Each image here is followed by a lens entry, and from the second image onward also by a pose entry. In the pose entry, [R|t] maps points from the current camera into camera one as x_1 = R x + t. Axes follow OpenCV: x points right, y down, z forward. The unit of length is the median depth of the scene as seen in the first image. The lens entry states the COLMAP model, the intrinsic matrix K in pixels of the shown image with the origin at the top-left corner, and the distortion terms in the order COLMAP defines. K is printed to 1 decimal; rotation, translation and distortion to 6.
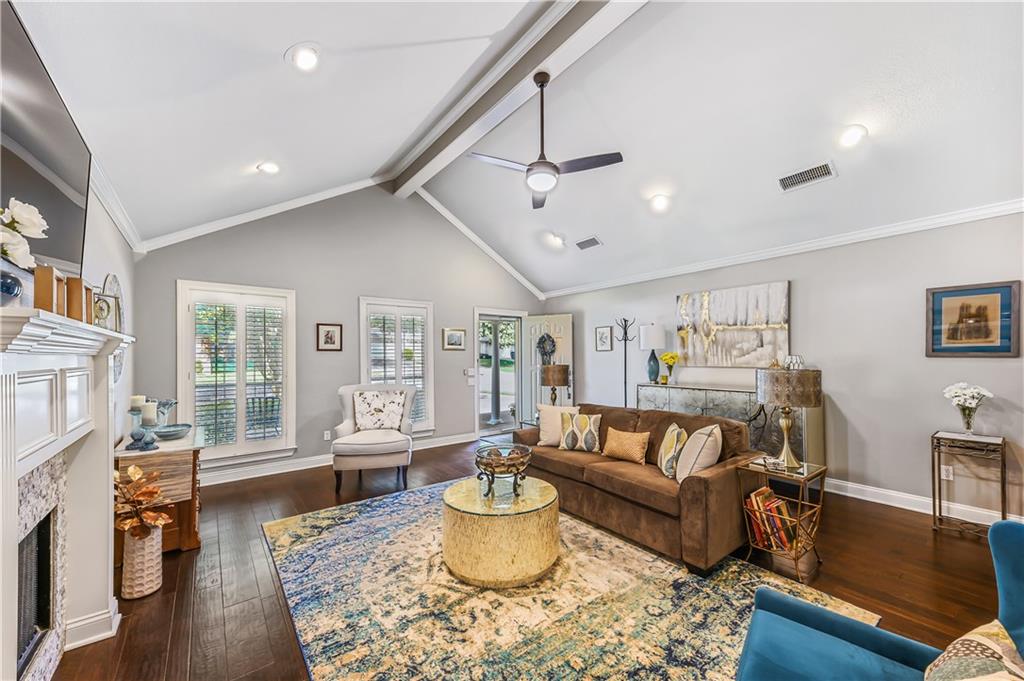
lens RADIAL K [[392.4, 0, 520.1], [0, 392.4, 356.1], [0, 0, 1]] dist [0.001426, -0.000010]
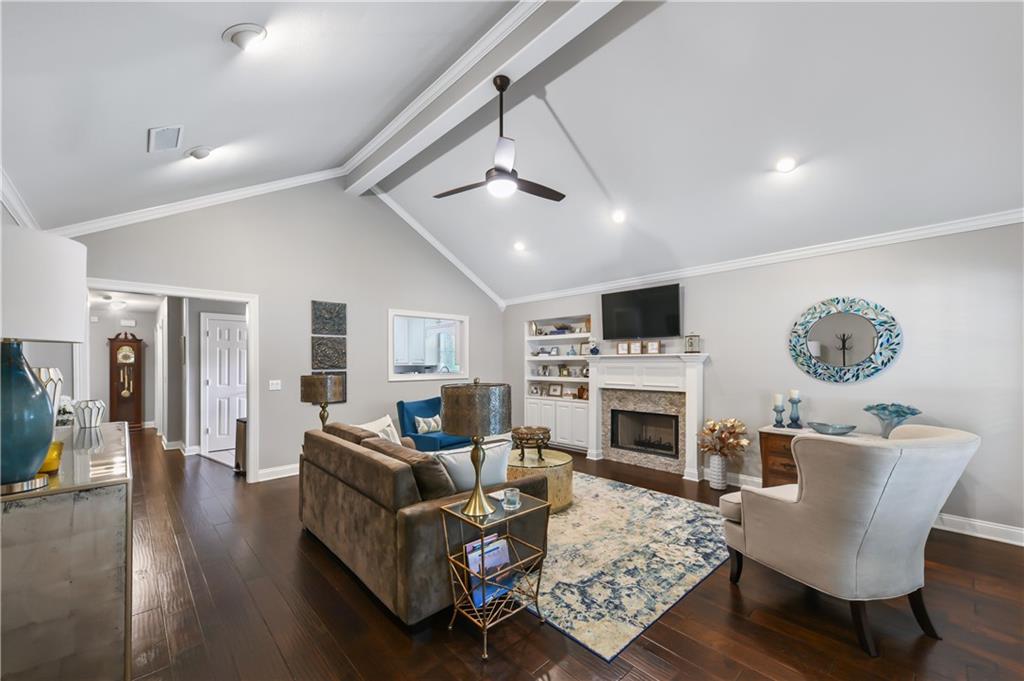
lens RADIAL K [[408.8, 0, 518.1], [0, 408.8, 363.0], [0, 0, 1]] dist [0.028703, -0.000085]
pose [[-0.995841, 0.010543, -0.090500, 0.083290], [0.010342, 0.999943, 0.002690, -0.006621], [0.090524, 0.001743, -0.995893, 1.486429]]
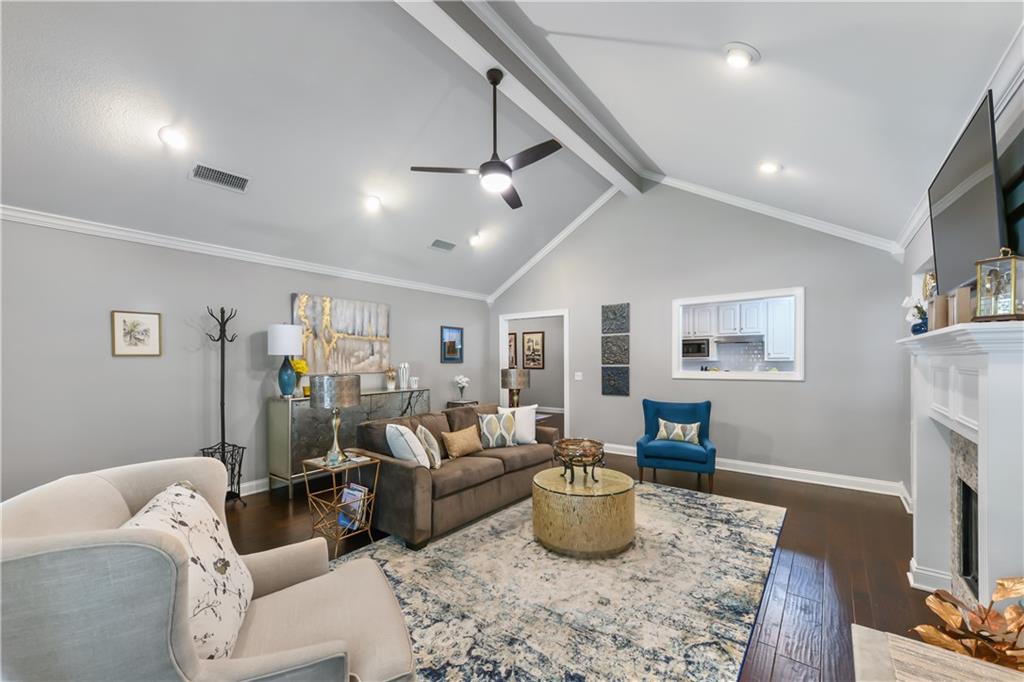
lens RADIAL K [[408.8, 0, 518.1], [0, 408.8, 363.5], [0, 0, 1]] dist [0.028703, -0.000085]
pose [[-0.255543, -0.004080, 0.966789, -0.691068], [0.005174, 0.999971, 0.005588, -0.003212], [-0.966784, 0.006430, -0.255514, 0.878750]]
